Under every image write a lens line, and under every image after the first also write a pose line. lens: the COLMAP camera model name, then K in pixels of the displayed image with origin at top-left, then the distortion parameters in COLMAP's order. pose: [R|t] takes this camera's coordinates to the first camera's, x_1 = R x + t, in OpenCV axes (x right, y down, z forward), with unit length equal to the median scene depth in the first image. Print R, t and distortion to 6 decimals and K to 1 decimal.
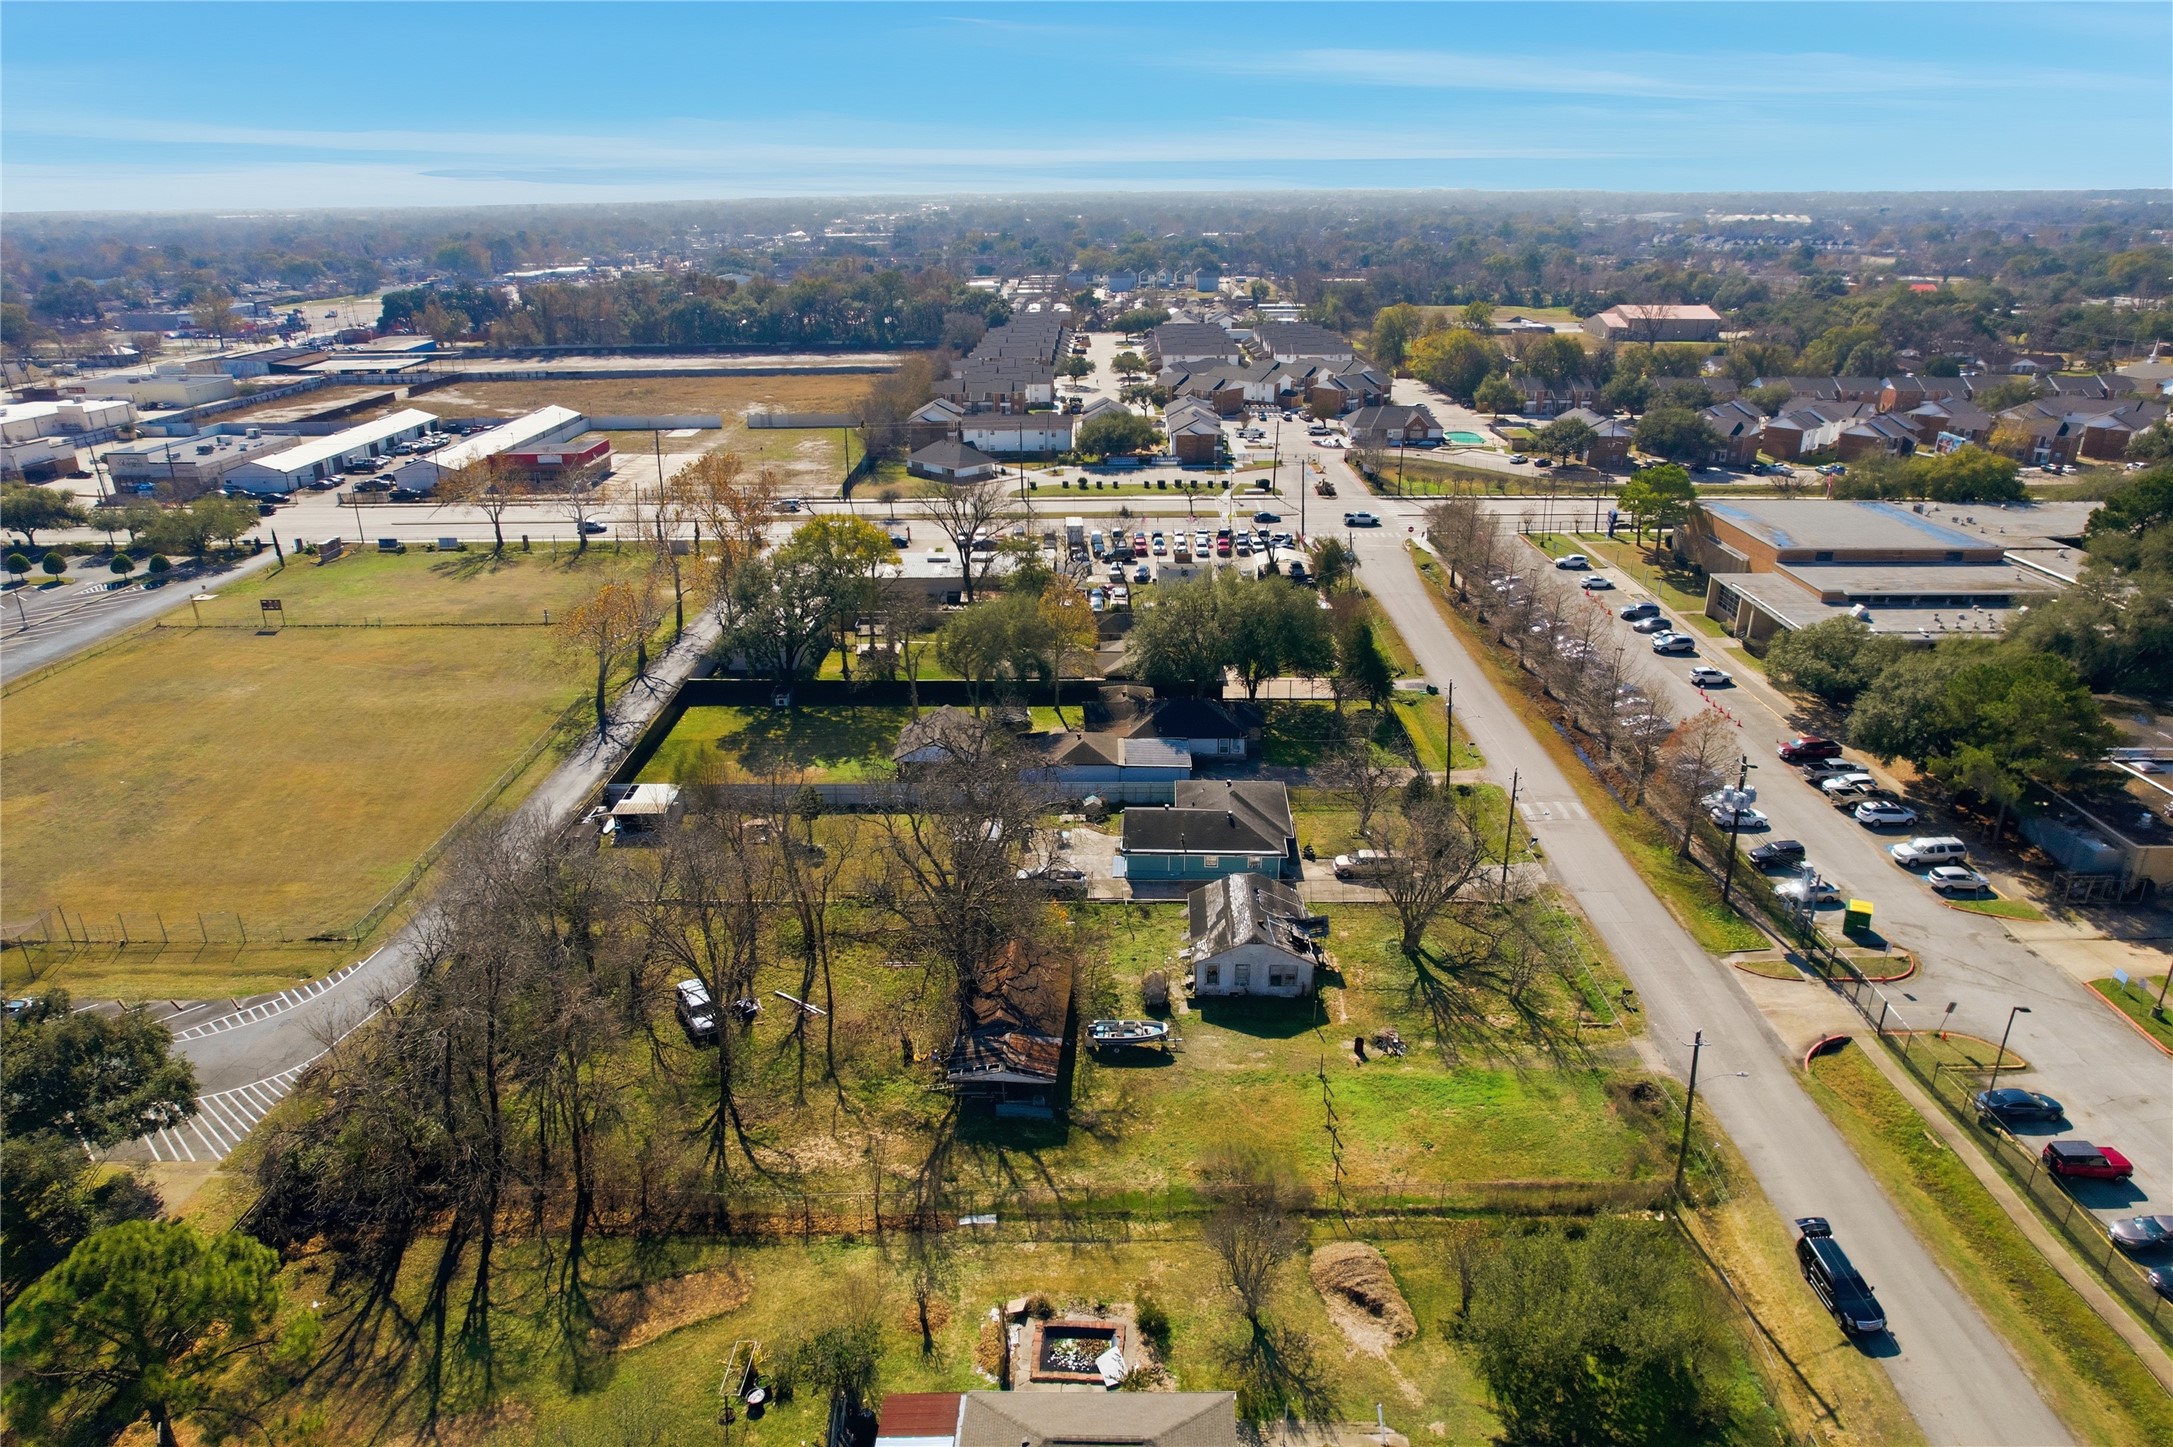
lens RADIAL K [[1398.2, 0, 1088.0], [0, 1398.2, 735.6], [0, 0, 1]] dist [-0.070279, 0.053296]
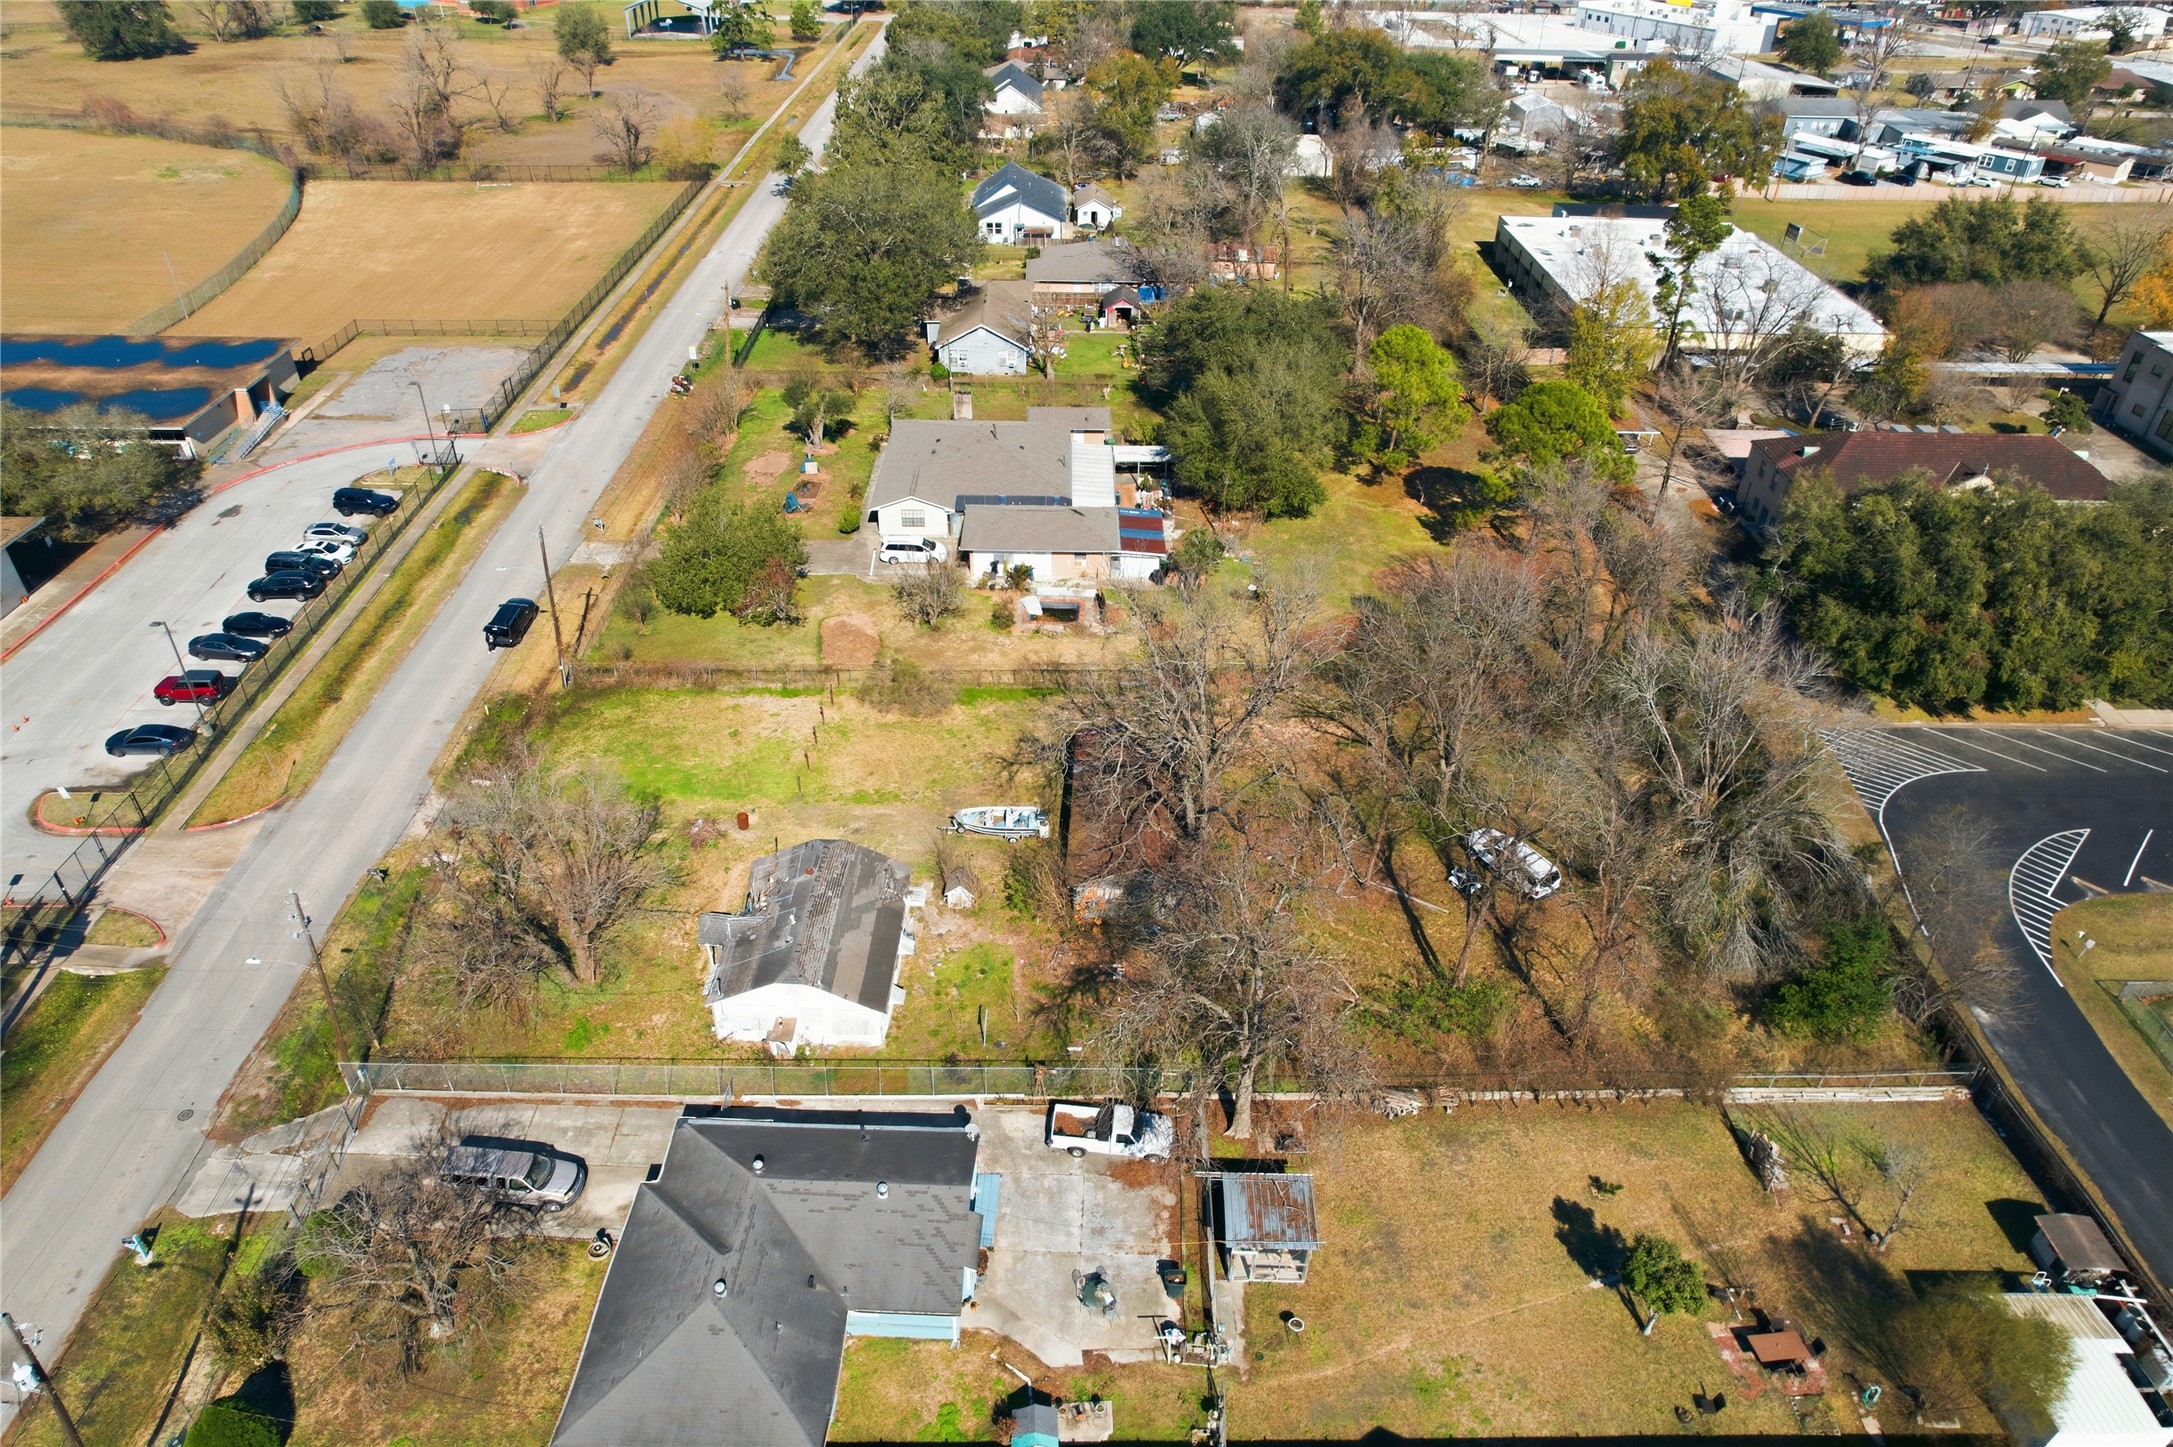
lens RADIAL K [[1398.2, 0, 1088.0], [0, 1398.2, 735.6], [0, 0, 1]] dist [-0.070279, 0.053296]
pose [[-0.999788, 0.006274, -0.019594, -0.013042], [-0.012880, 0.551749, 0.833911, -0.574561], [0.016043, 0.833986, -0.551552, 1.490141]]
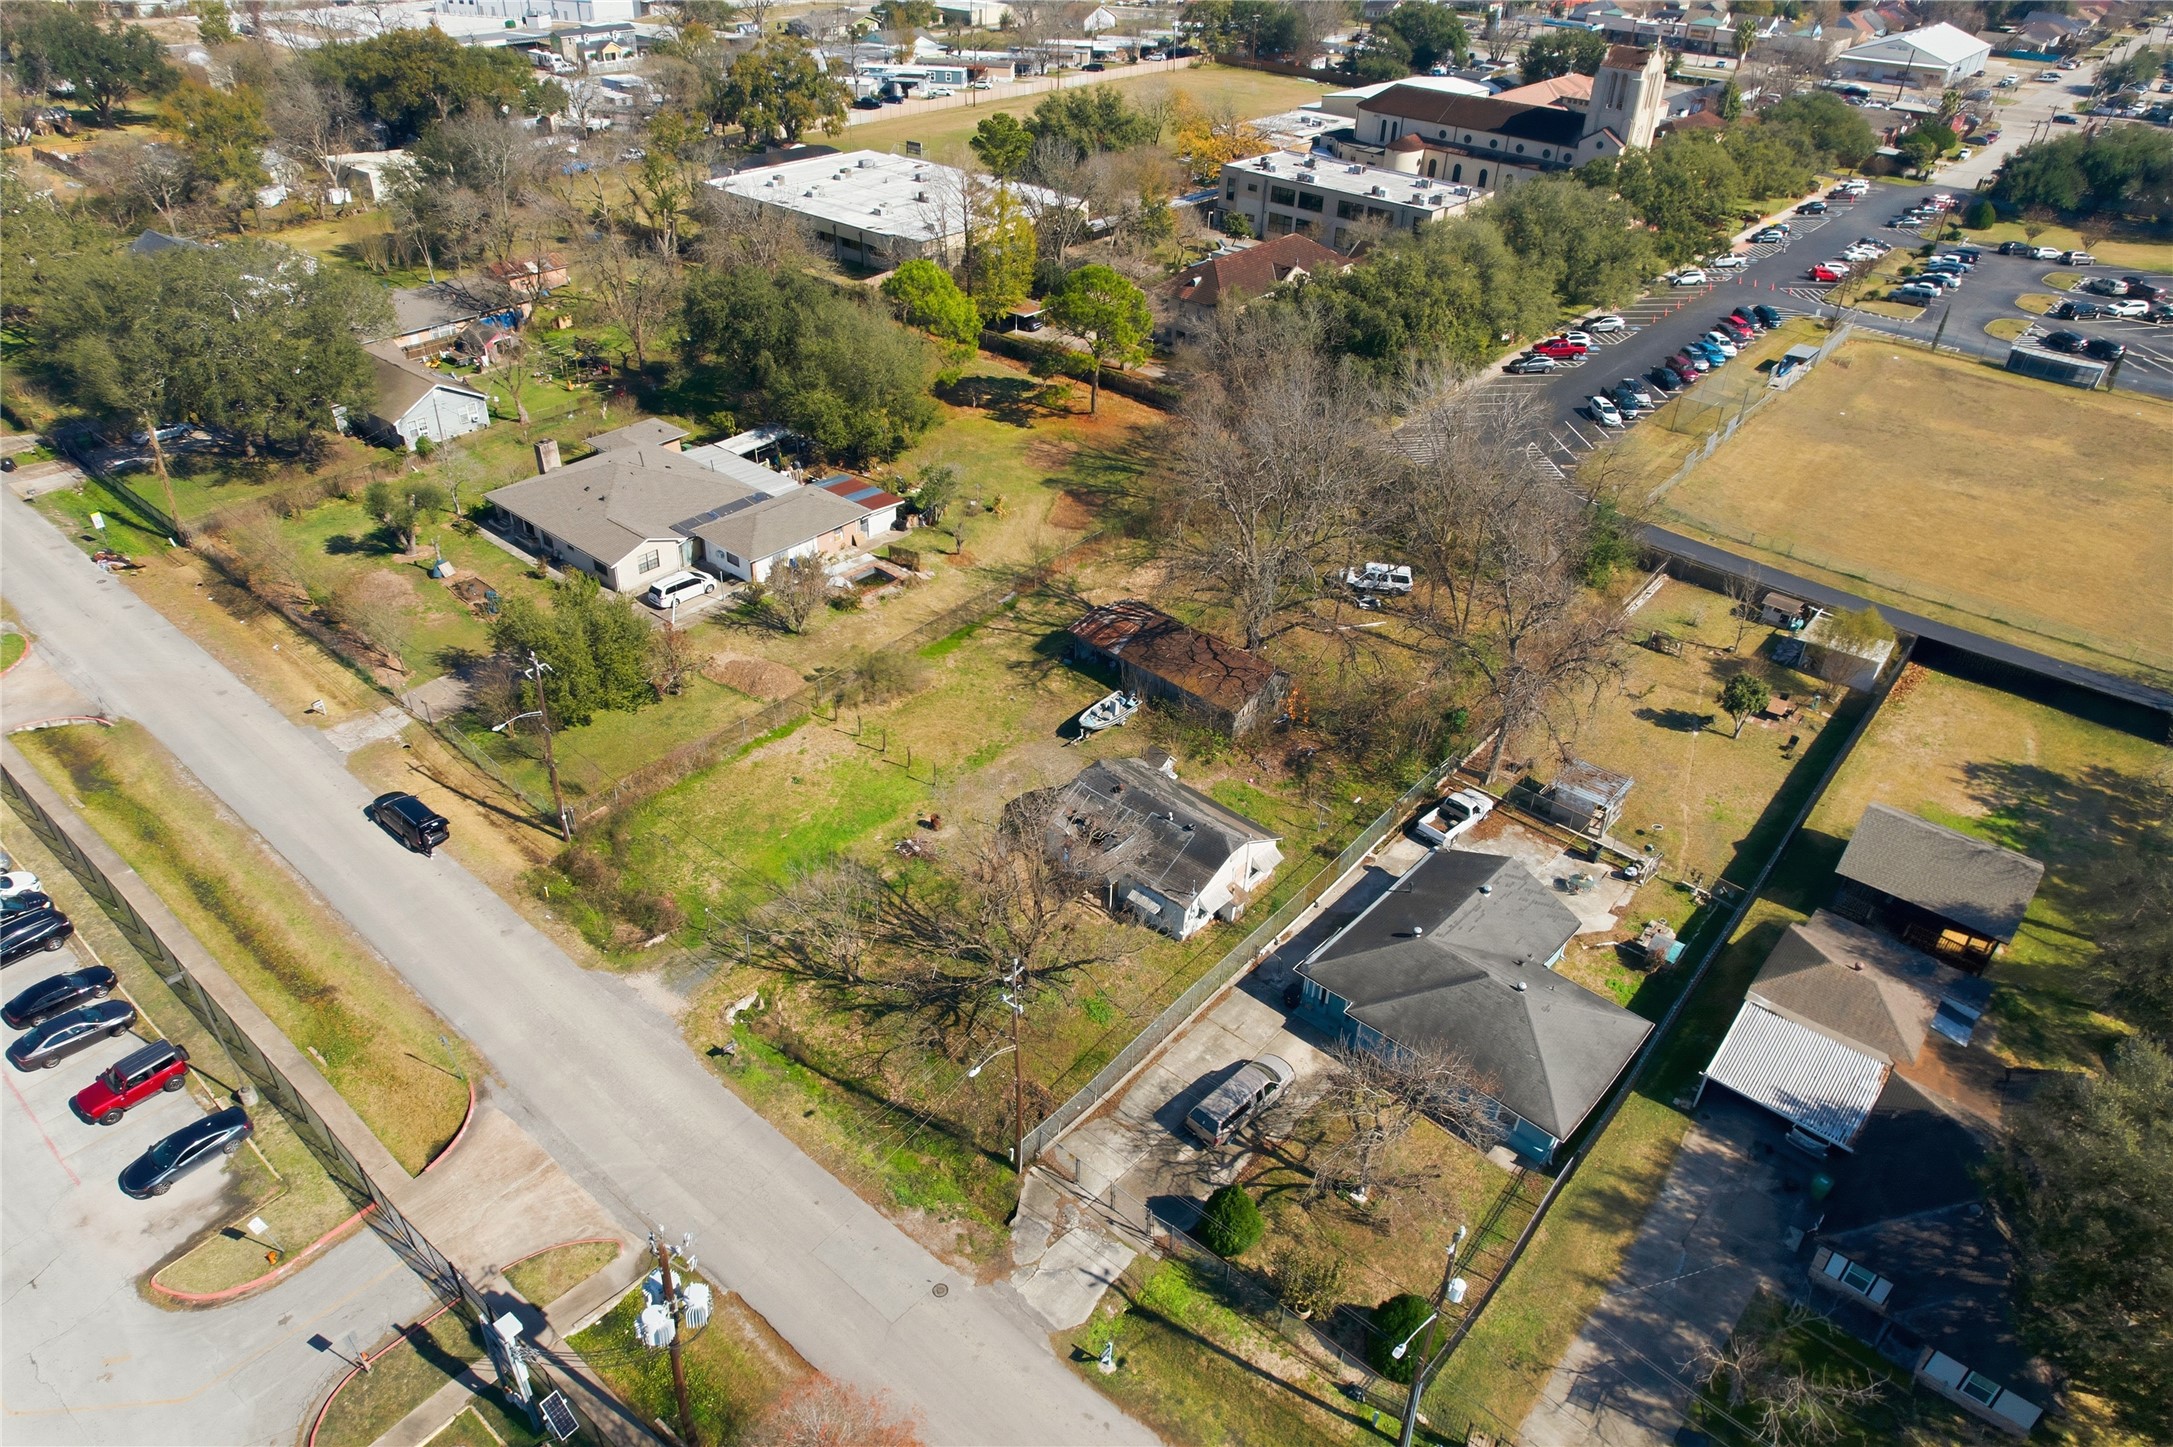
lens RADIAL K [[1398.2, 0, 1088.0], [0, 1398.2, 735.6], [0, 0, 1]] dist [-0.070279, 0.053296]
pose [[-0.635522, 0.426512, -0.643583, 0.705811], [-0.307211, 0.625048, 0.717591, -0.500120], [0.708332, 0.653760, -0.266202, 1.304106]]
